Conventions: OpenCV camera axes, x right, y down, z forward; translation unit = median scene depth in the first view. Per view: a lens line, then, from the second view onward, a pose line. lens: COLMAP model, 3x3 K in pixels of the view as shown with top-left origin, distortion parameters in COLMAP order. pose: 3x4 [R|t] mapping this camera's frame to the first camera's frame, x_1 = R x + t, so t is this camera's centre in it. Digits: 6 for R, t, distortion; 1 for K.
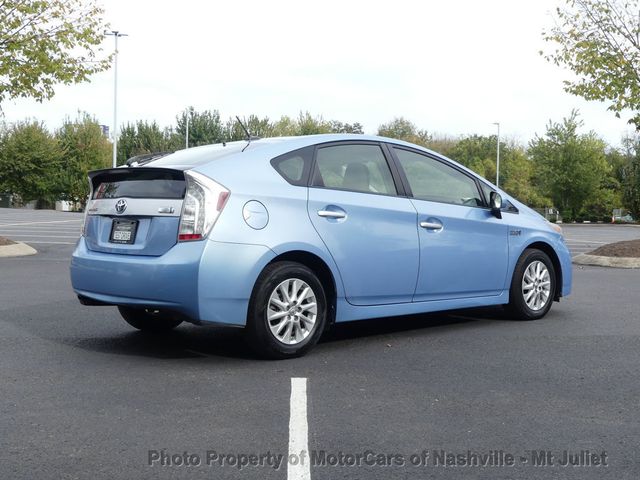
lens RADIAL K [[845.1, 0, 320.0], [0, 845.1, 240.0], [0, 0, 1]] dist [-0.006747, -0.028645]
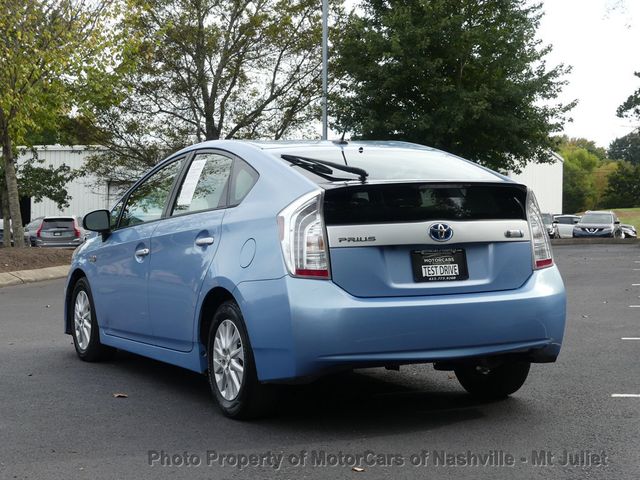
lens RADIAL K [[1261.4, 0, 320.0], [0, 1261.4, 240.0], [0, 0, 1]] dist [0.013252, 0.252333]
pose [[0.285872, -0.039268, 0.957463, -1.348692], [0.055752, 0.998149, 0.024290, -0.066093], [-0.956645, 0.046437, 0.287532, 0.771815]]
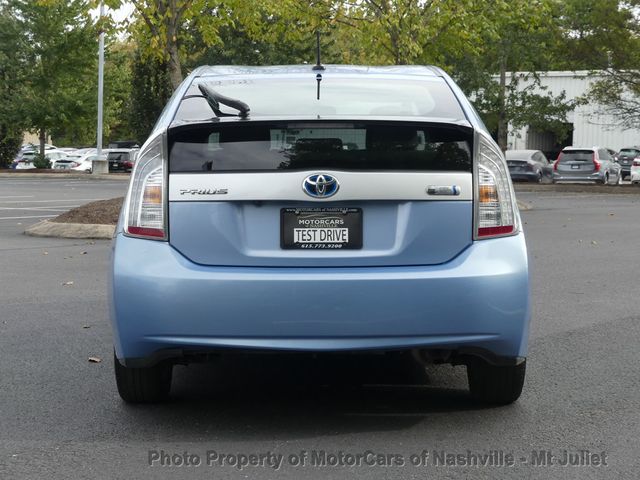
lens RADIAL K [[1353.8, 0, 320.0], [0, 1353.8, 240.0], [0, 0, 1]] dist [0.006887, 0.083861]
pose [[0.661425, -0.063629, 0.747308, -0.931518], [0.034739, 0.997924, 0.054221, -0.052708], [-0.749207, -0.009902, 0.662262, 0.377761]]
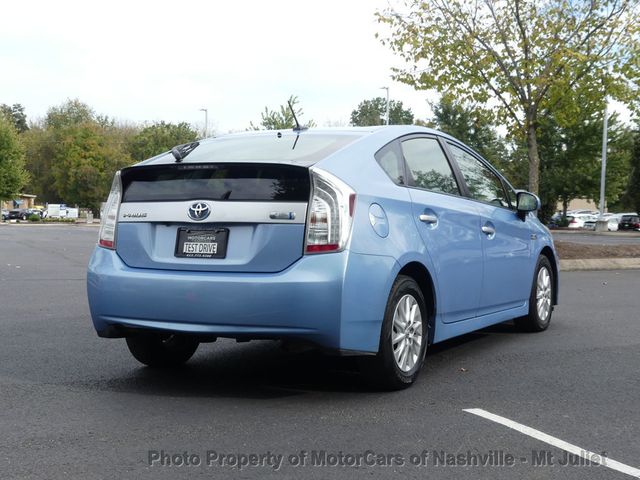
lens RADIAL K [[985.9, 0, 320.0], [0, 985.9, 240.0], [0, 0, 1]] dist [0.026116, -0.023417]
pose [[0.942816, -0.015703, 0.332944, -0.434939], [0.017183, 0.999851, -0.001500, -0.009290], [-0.332870, 0.007136, 0.942946, 0.086185]]
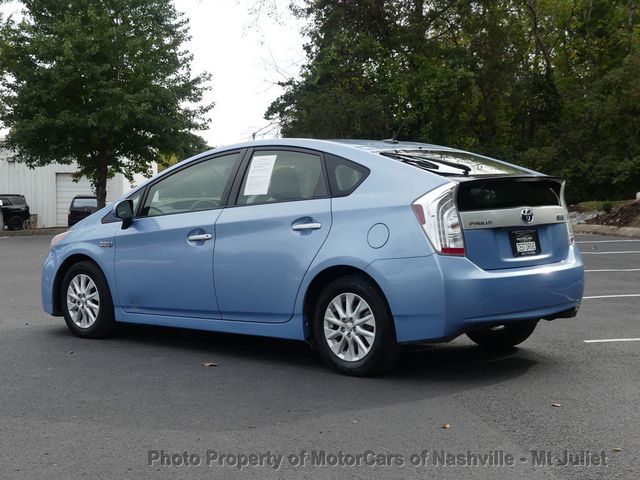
lens RADIAL K [[1116.5, 0, 320.0], [0, 1116.5, 240.0], [0, 0, 1]] dist [-0.060747, -0.151712]
pose [[-0.082066, -0.054252, 0.995149, -1.458276], [0.056153, 0.996679, 0.058966, -0.099672], [-0.995044, 0.060720, -0.078747, 1.323938]]
